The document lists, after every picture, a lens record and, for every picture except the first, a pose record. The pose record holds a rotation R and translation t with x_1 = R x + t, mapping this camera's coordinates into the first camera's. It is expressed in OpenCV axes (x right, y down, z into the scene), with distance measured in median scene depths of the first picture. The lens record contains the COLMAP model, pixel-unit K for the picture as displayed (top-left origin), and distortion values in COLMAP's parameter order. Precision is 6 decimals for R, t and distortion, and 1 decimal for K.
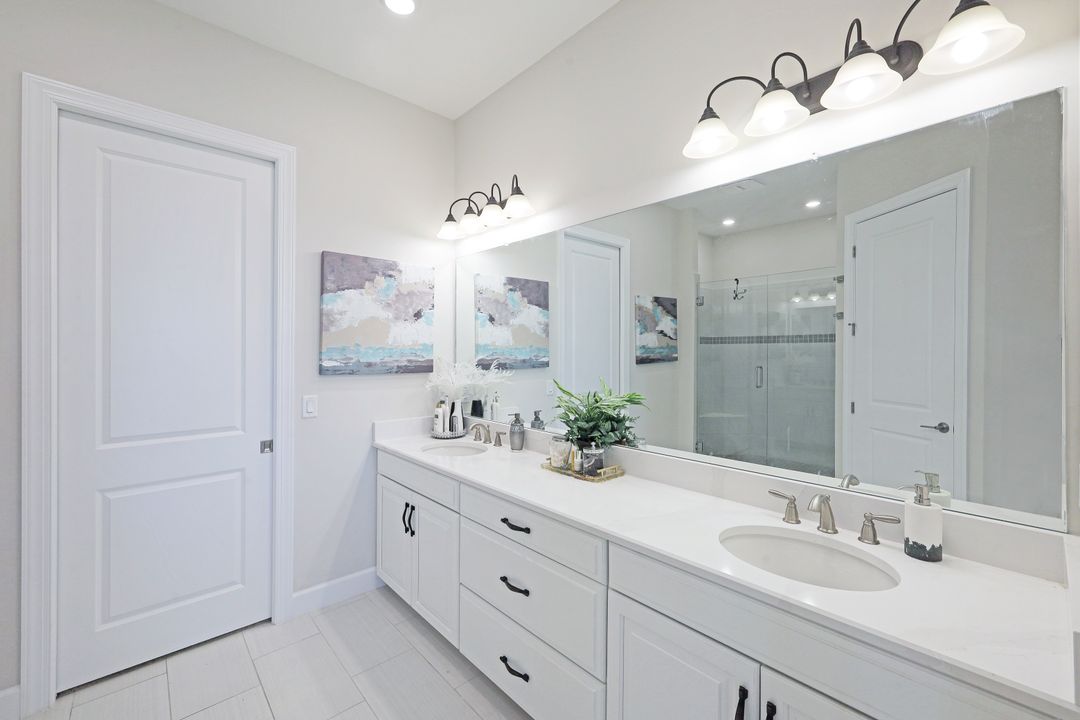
lens RADIAL K [[444.8, 0, 537.1], [0, 444.8, 353.7], [0, 0, 1]] dist [0.001548, 0.000038]
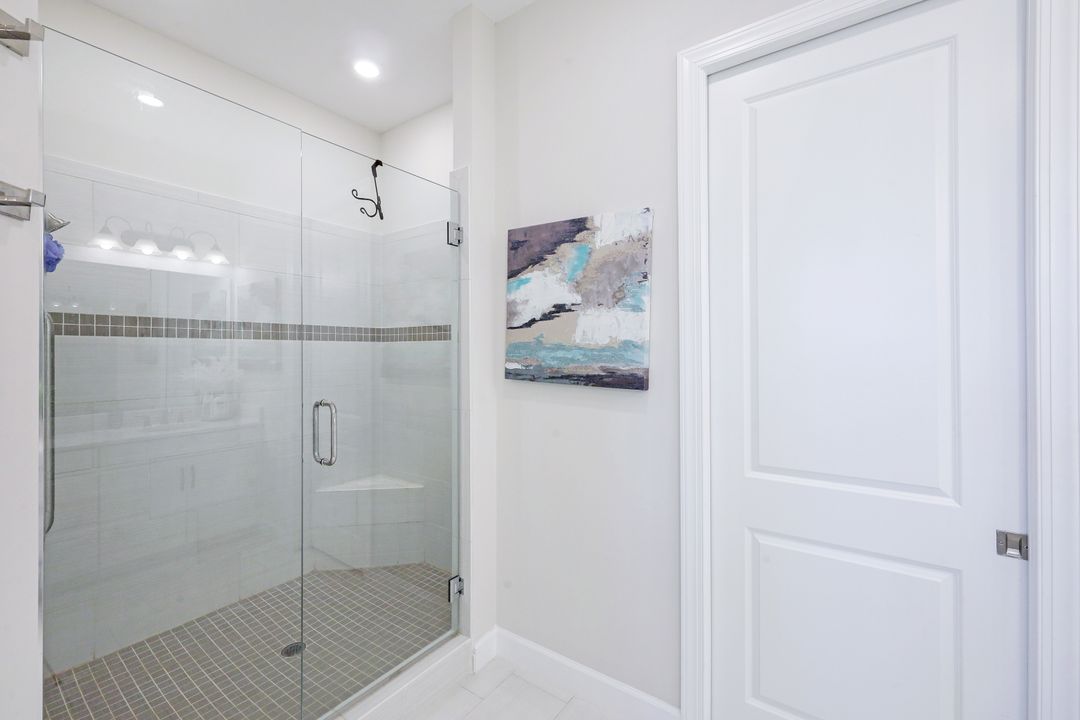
lens RADIAL K [[444.8, 0, 535.0], [0, 444.8, 355.4], [0, 0, 1]] dist [0.001548, 0.000038]
pose [[0.203293, -0.007749, -0.979087, -0.240847], [0.005113, 0.999963, -0.006853, 0.001619], [0.979105, -0.003613, 0.203325, 0.401588]]
